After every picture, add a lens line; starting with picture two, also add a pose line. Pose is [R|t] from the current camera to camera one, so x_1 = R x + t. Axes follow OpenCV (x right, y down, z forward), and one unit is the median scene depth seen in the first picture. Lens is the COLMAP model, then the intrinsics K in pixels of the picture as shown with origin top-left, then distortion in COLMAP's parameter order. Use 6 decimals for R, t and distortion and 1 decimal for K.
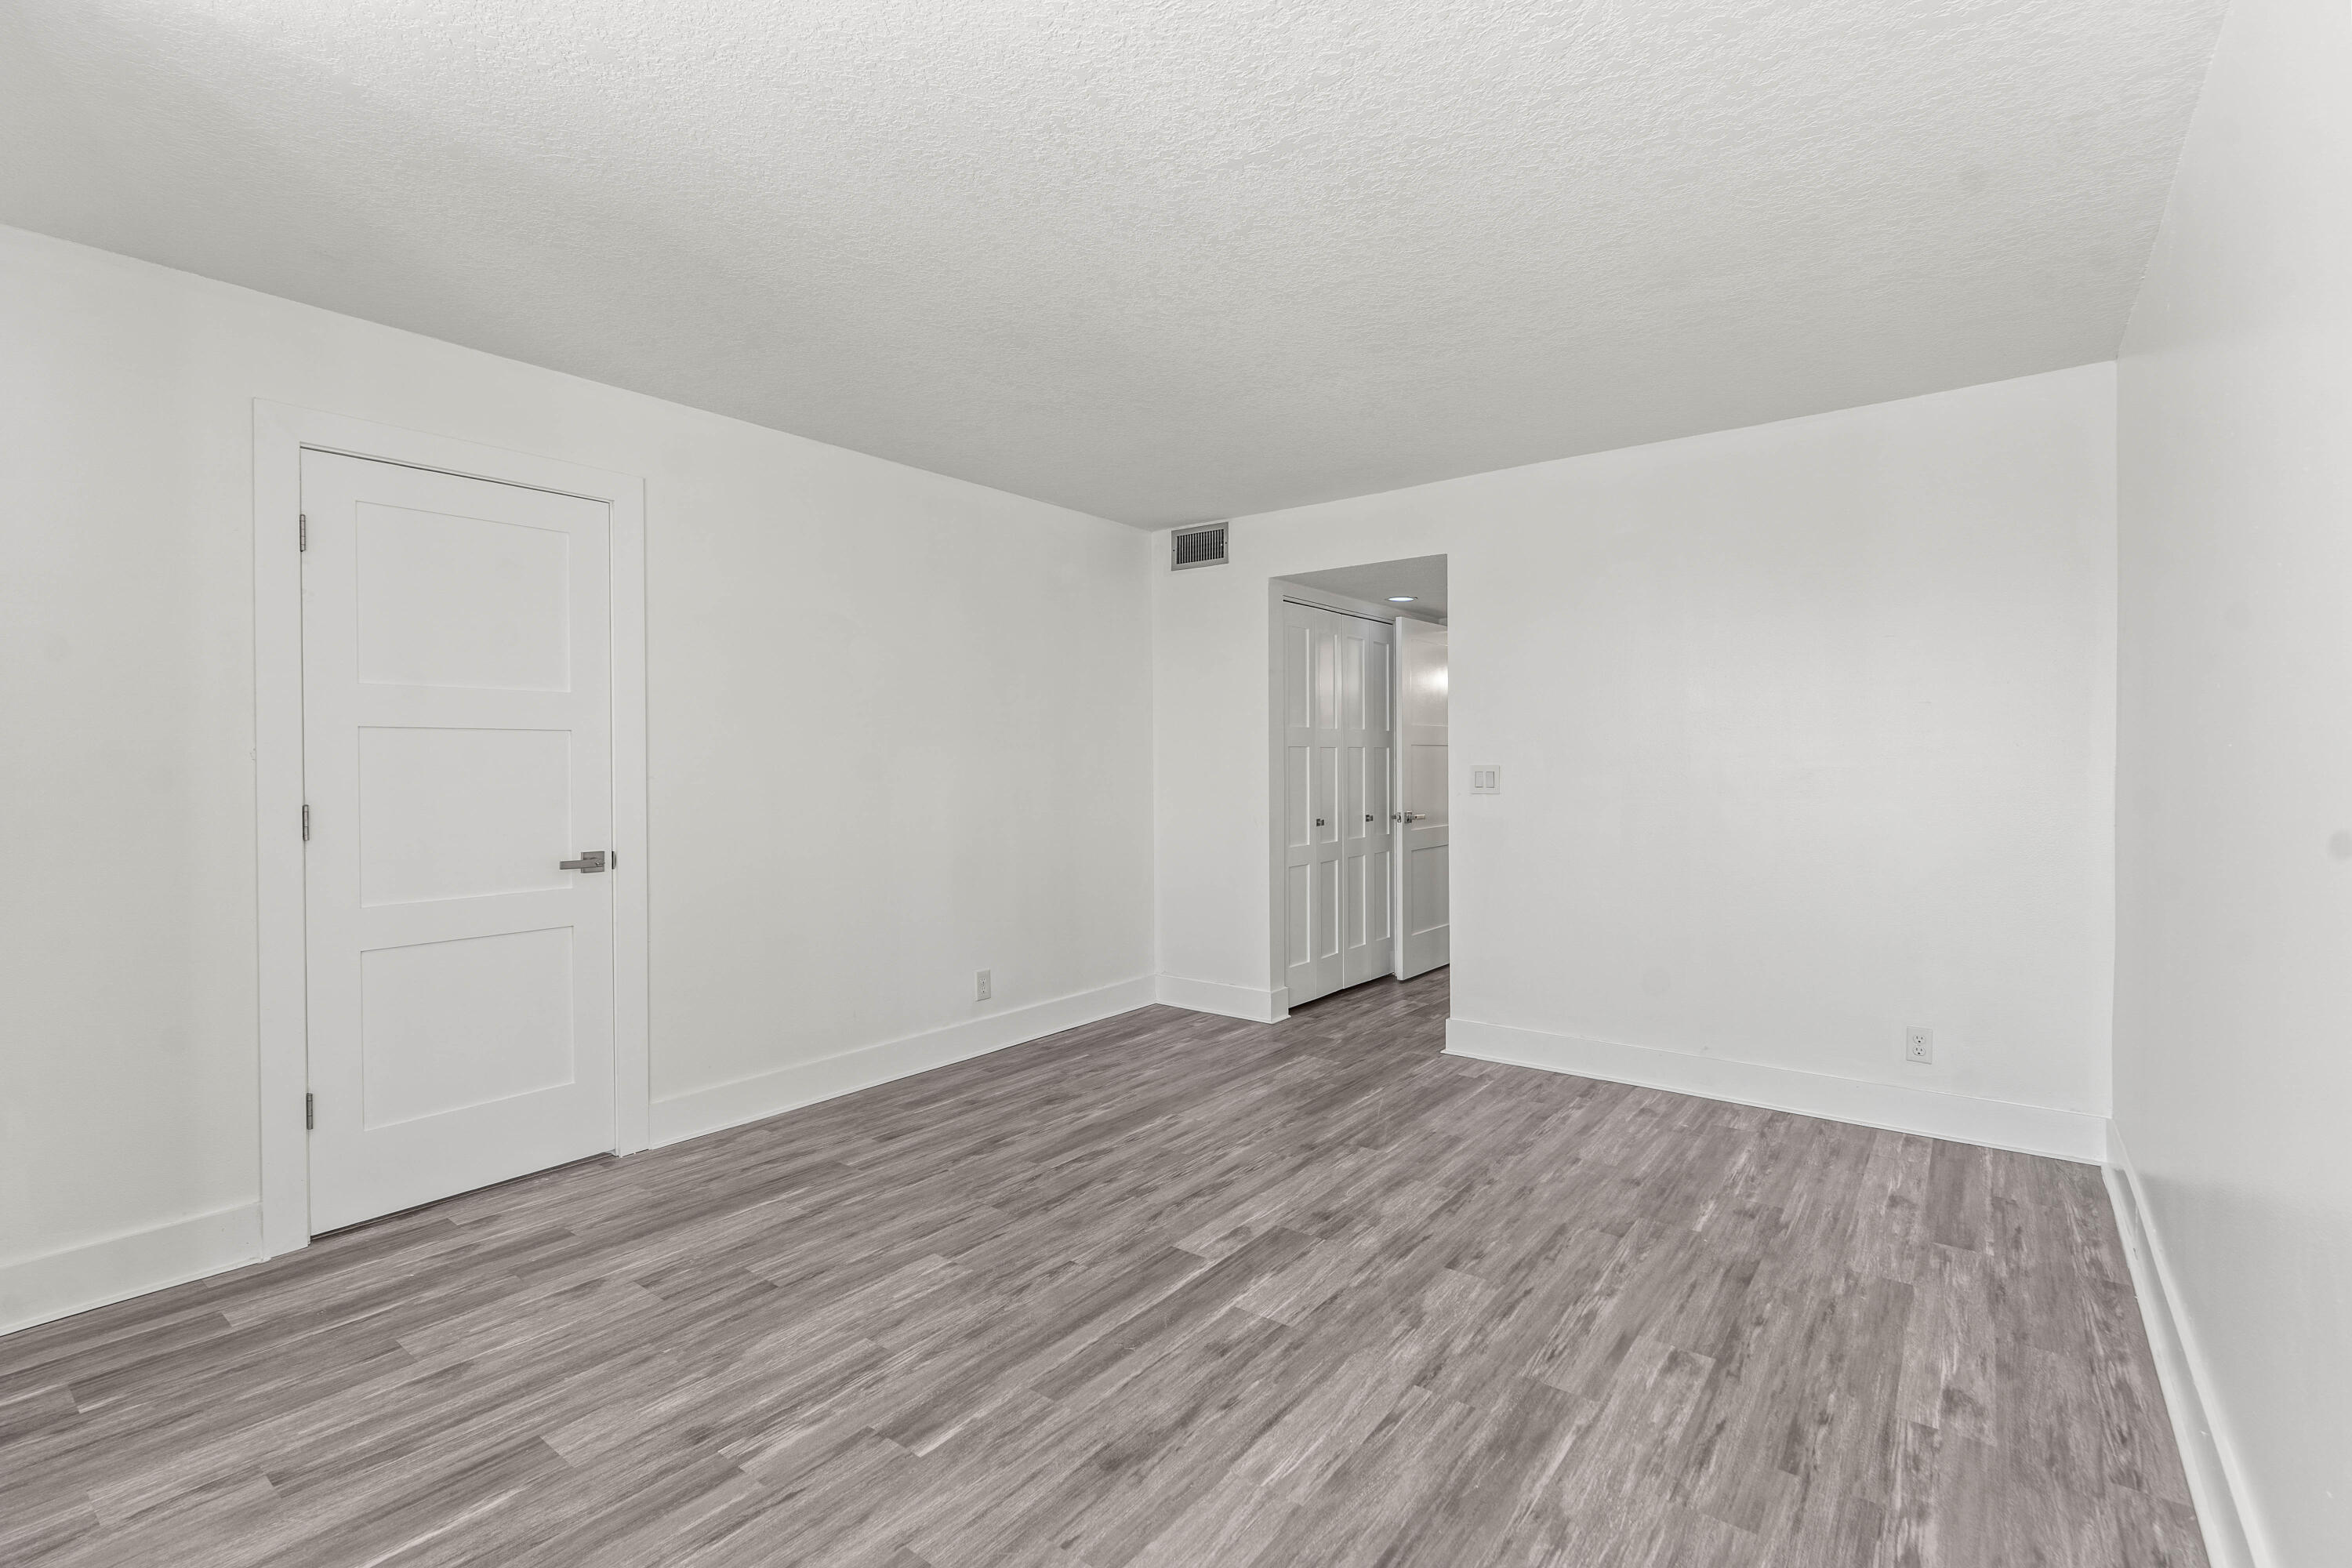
lens RADIAL K [[1064.3, 0, 1193.3], [0, 1064.3, 758.8], [0, 0, 1]] dist [0.000182, -0.000120]
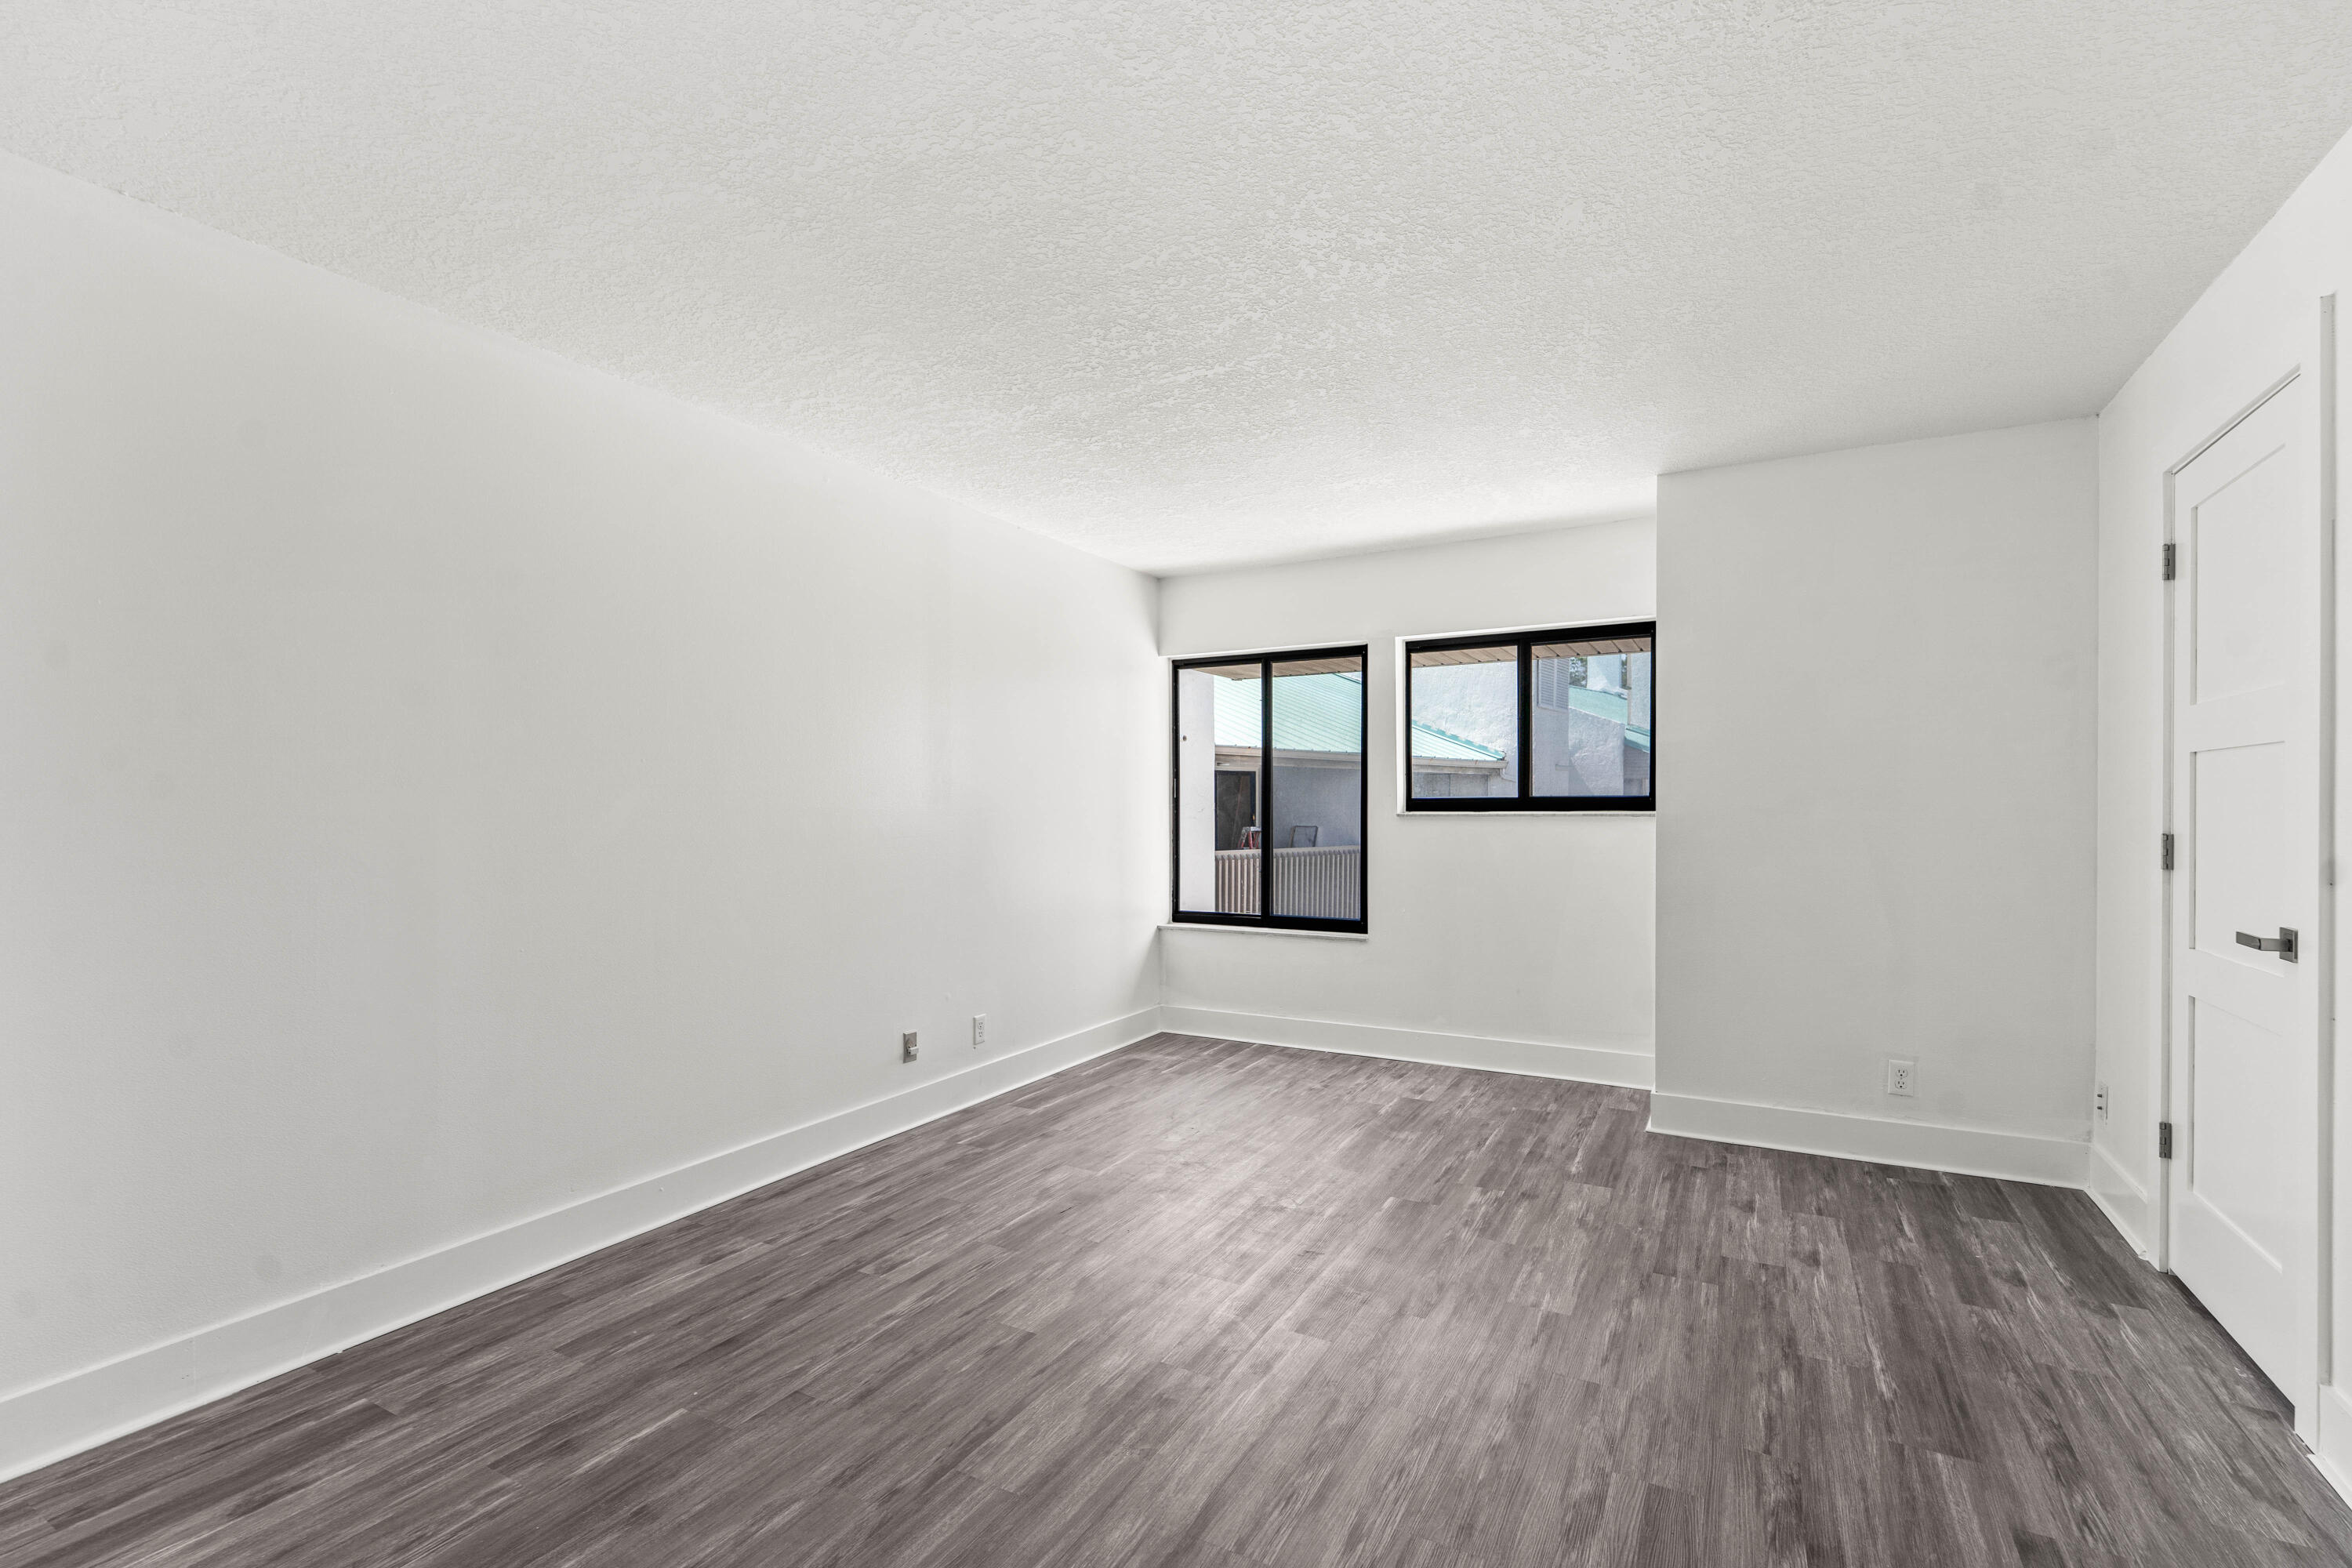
lens RADIAL K [[1037.9, 0, 1182.2], [0, 1037.9, 789.6], [0, 0, 1]] dist [-0.000677, 0.000020]
pose [[-0.989677, 0.005563, -0.143210, 0.216377], [0.008020, 0.999830, -0.016586, 0.008332], [0.143094, -0.017563, -0.989553, 1.772648]]
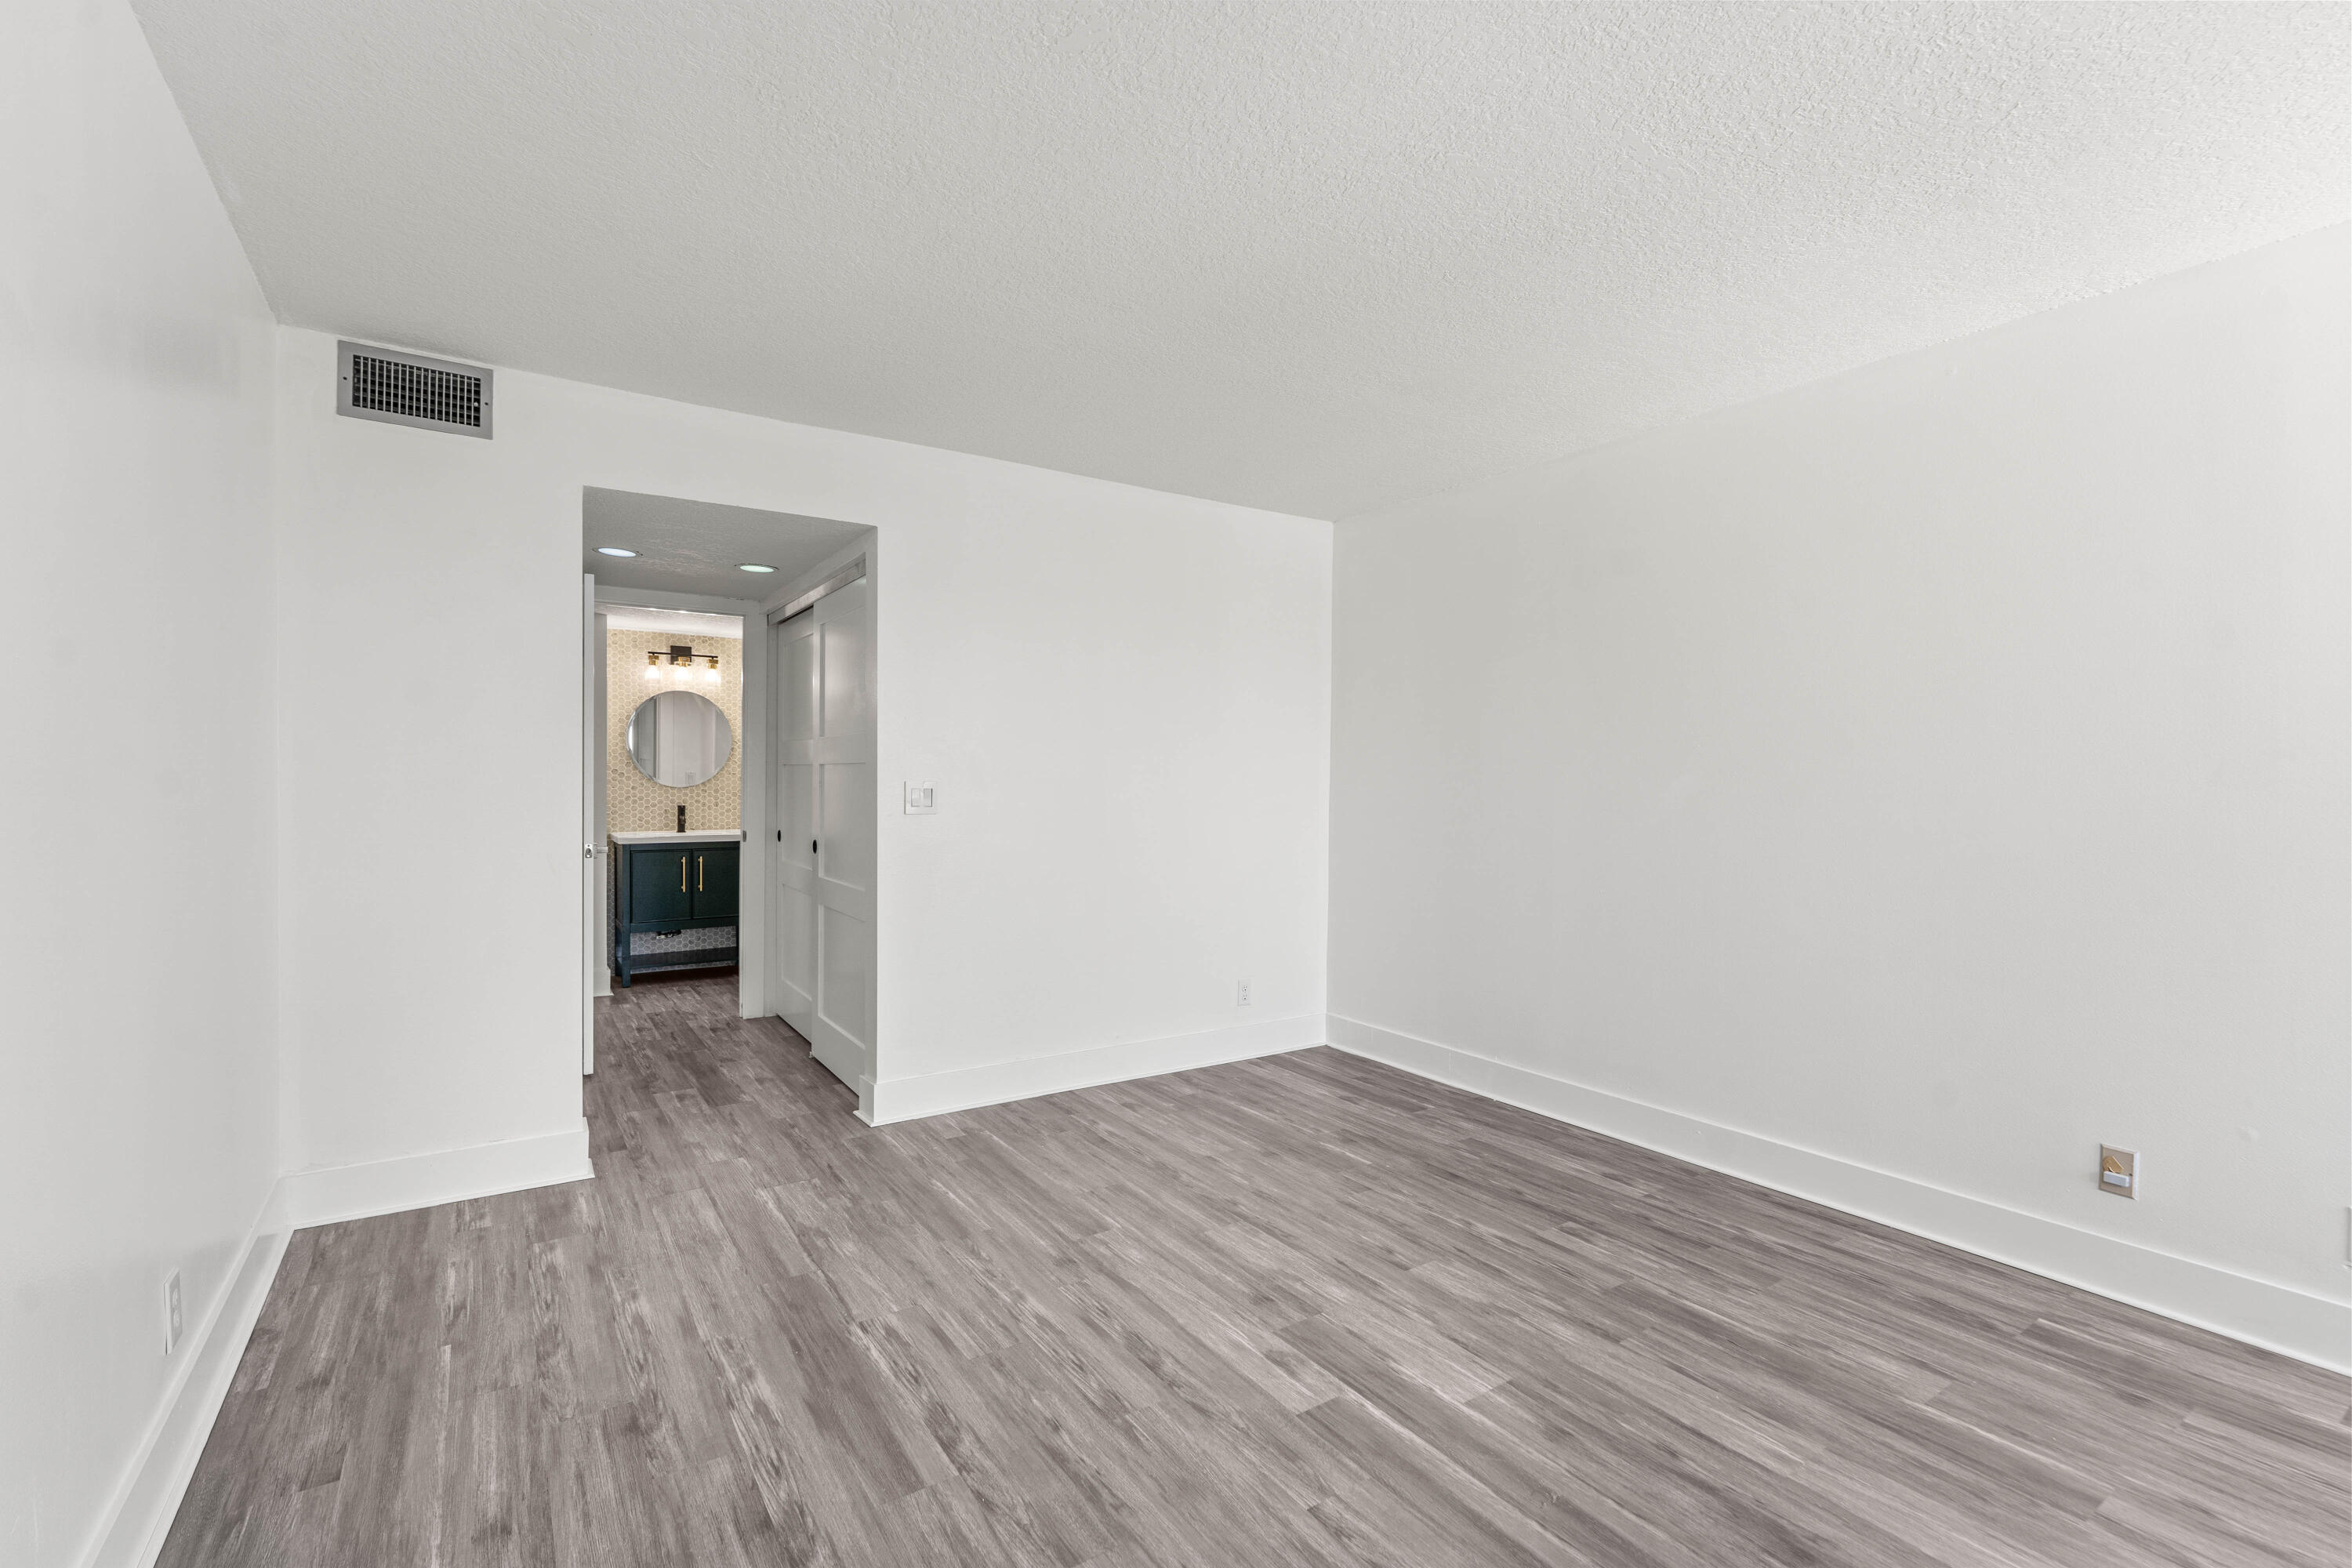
lens RADIAL K [[1037.9, 0, 1182.2], [0, 1037.9, 789.6], [0, 0, 1]] dist [-0.000677, 0.000020]
pose [[0.325606, -0.002467, 0.945502, -0.717017], [-0.013785, 0.999878, 0.007356, 0.005601], [-0.945405, -0.015429, 0.325532, 0.807037]]
